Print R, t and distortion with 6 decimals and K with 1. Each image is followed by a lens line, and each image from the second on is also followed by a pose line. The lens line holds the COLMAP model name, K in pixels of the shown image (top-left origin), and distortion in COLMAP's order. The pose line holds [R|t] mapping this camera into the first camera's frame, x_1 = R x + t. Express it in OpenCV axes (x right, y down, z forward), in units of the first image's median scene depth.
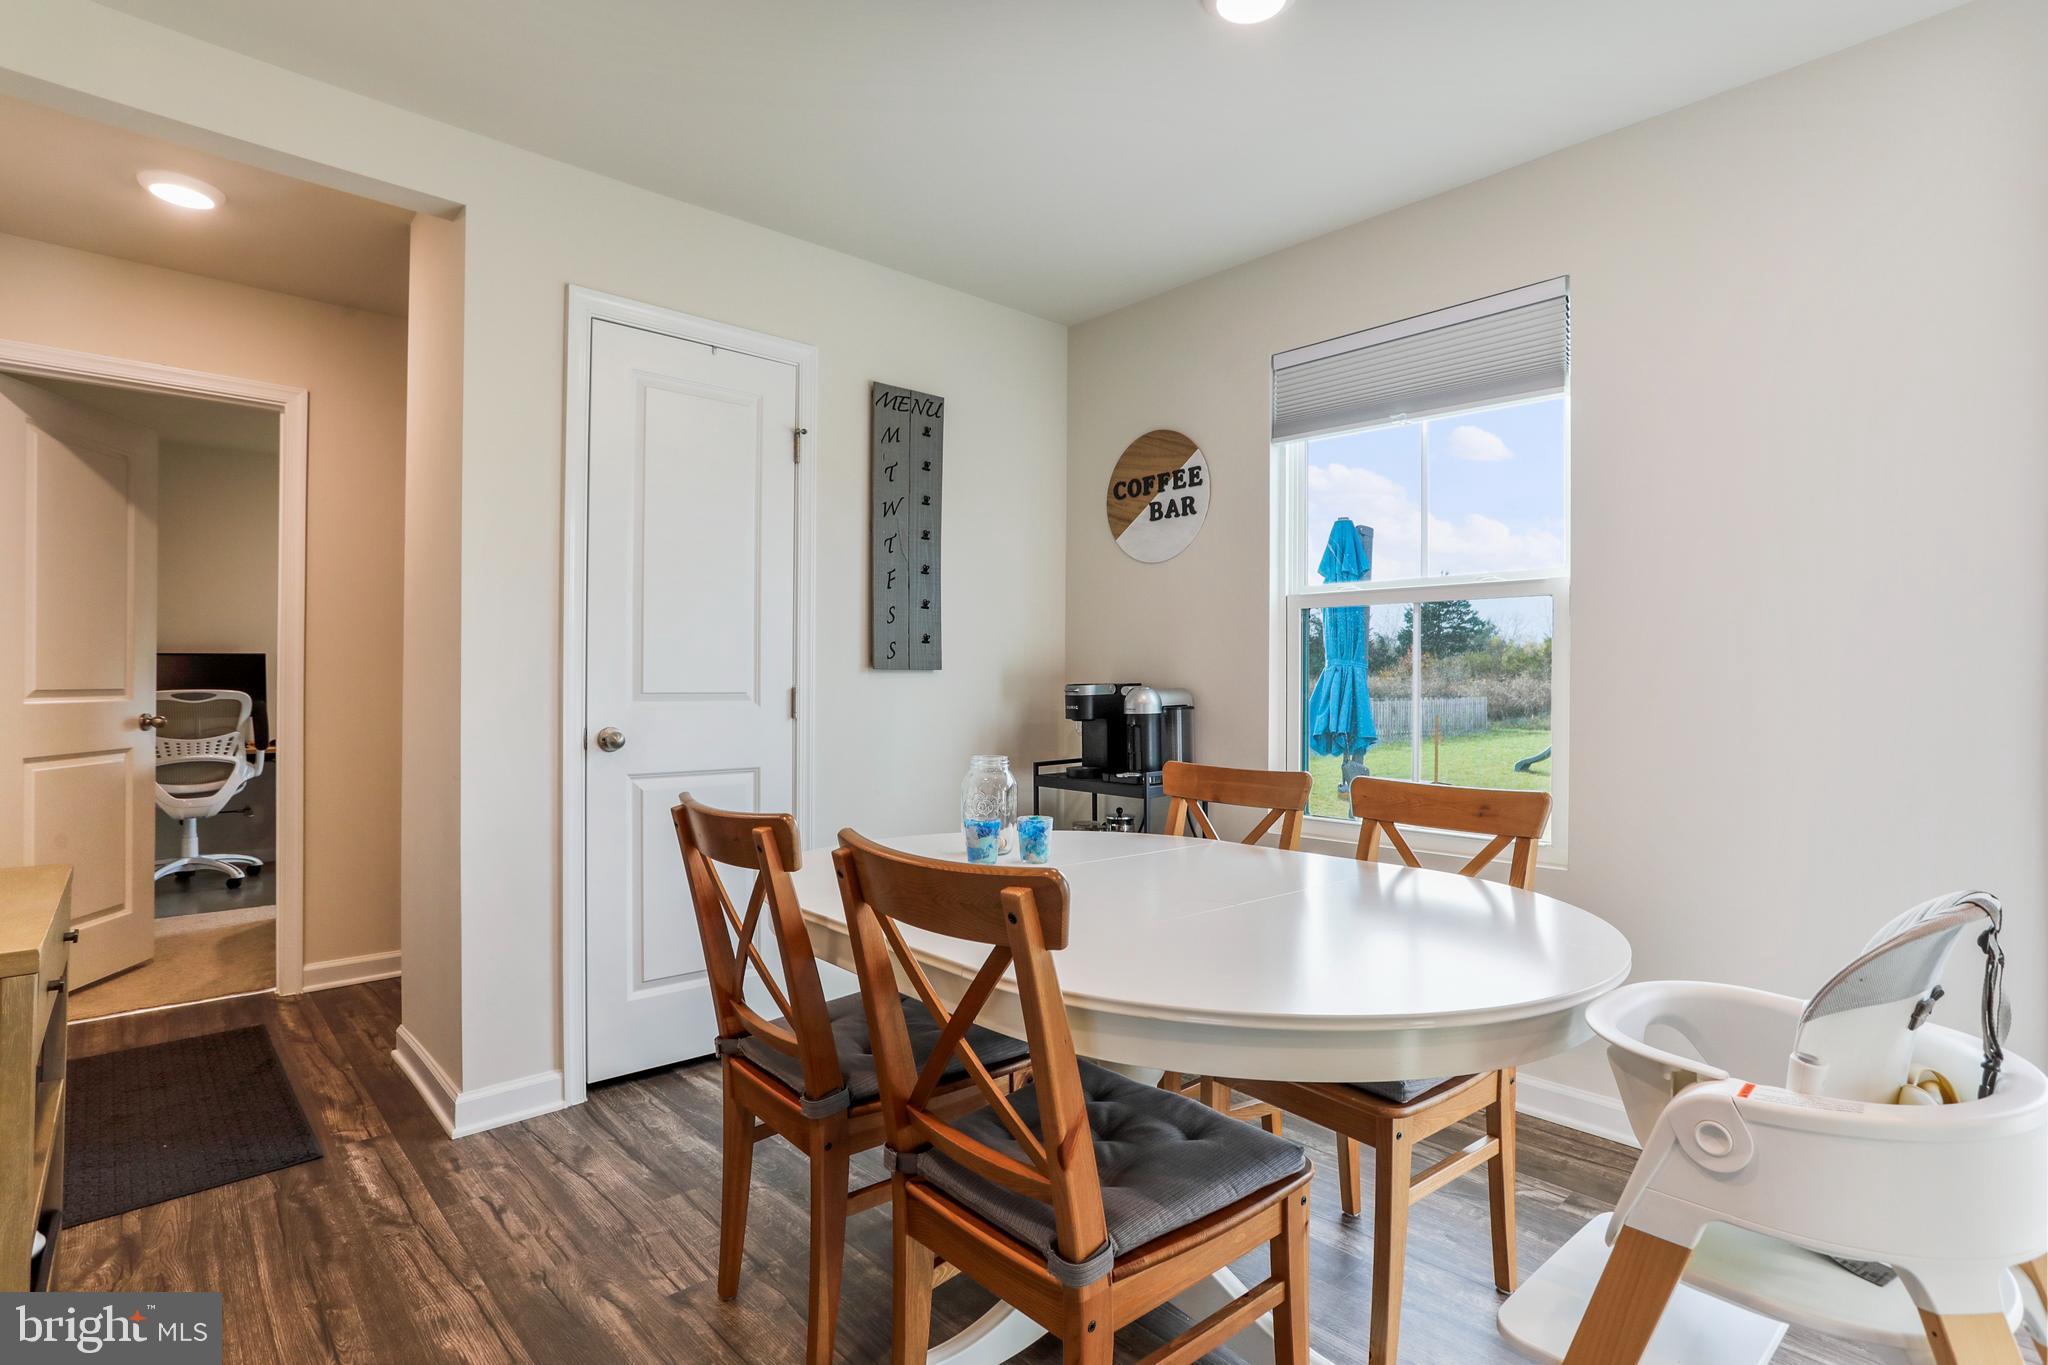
lens RADIAL K [[998.7, 0, 1041.5], [0, 998.7, 678.1], [0, 0, 1]] dist [-0.043992, 0.020211]
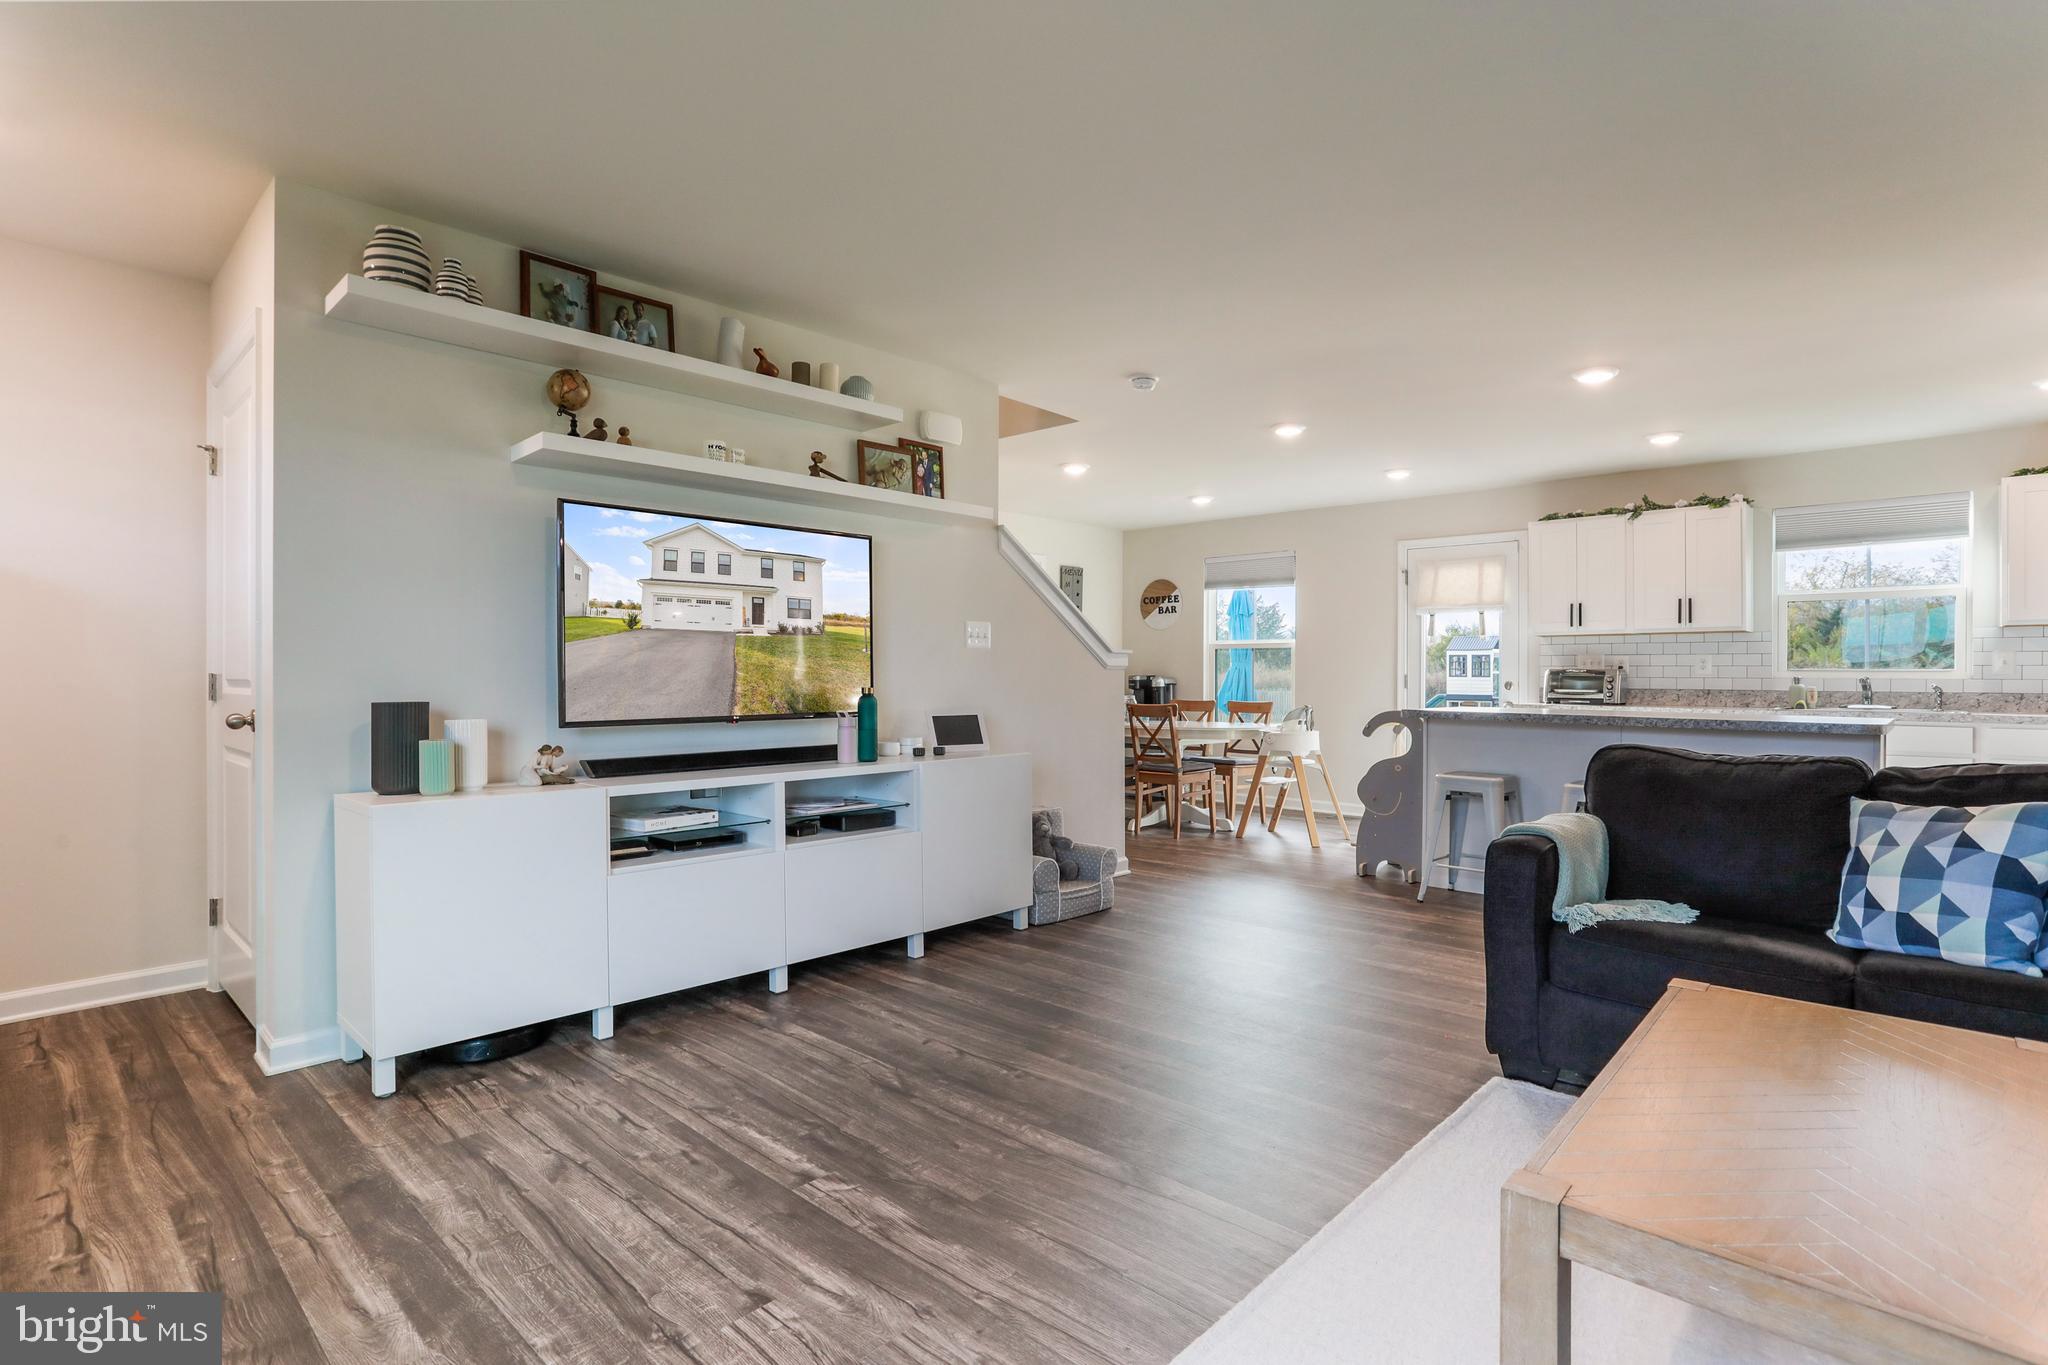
lens RADIAL K [[998.7, 0, 1051.2], [0, 998.7, 694.5], [0, 0, 1]] dist [-0.043992, 0.020211]
pose [[-0.996663, -0.002461, -0.081583, -0.923459], [-0.003878, 0.999844, 0.017210, 0.012948], [0.081528, 0.017469, -0.996518, 2.112260]]
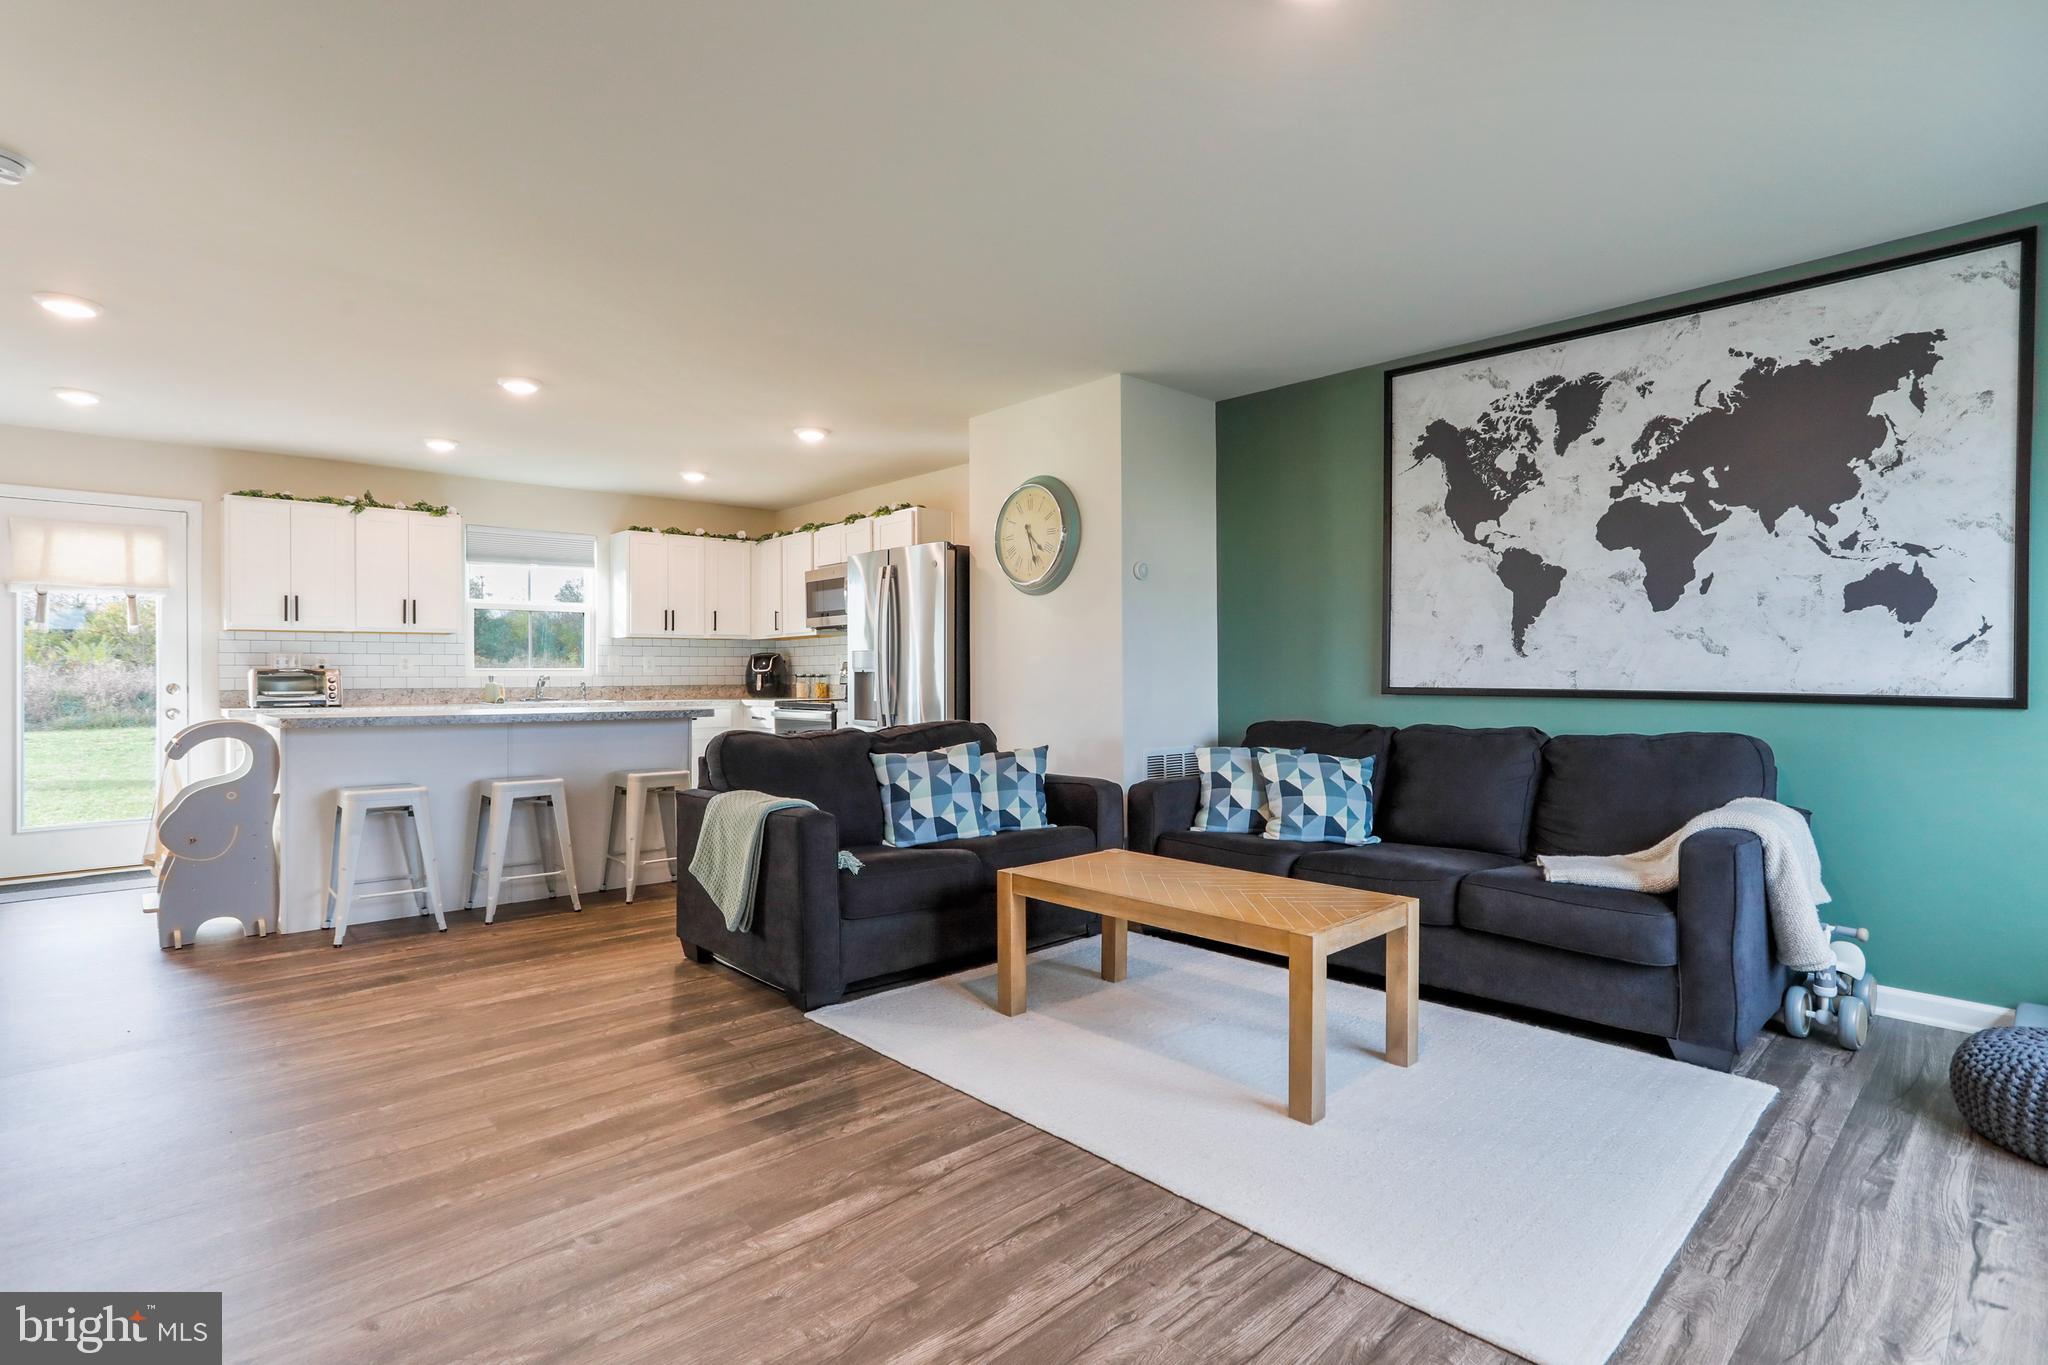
lens RADIAL K [[998.7, 0, 1005.6], [0, 998.7, 672.5], [0, 0, 1]] dist [-0.043992, 0.020211]
pose [[-0.011731, -0.003918, -0.999924, 0.341243], [0.004840, 0.999980, -0.003975, 0.013143], [0.999919, -0.004886, -0.011712, 0.766725]]
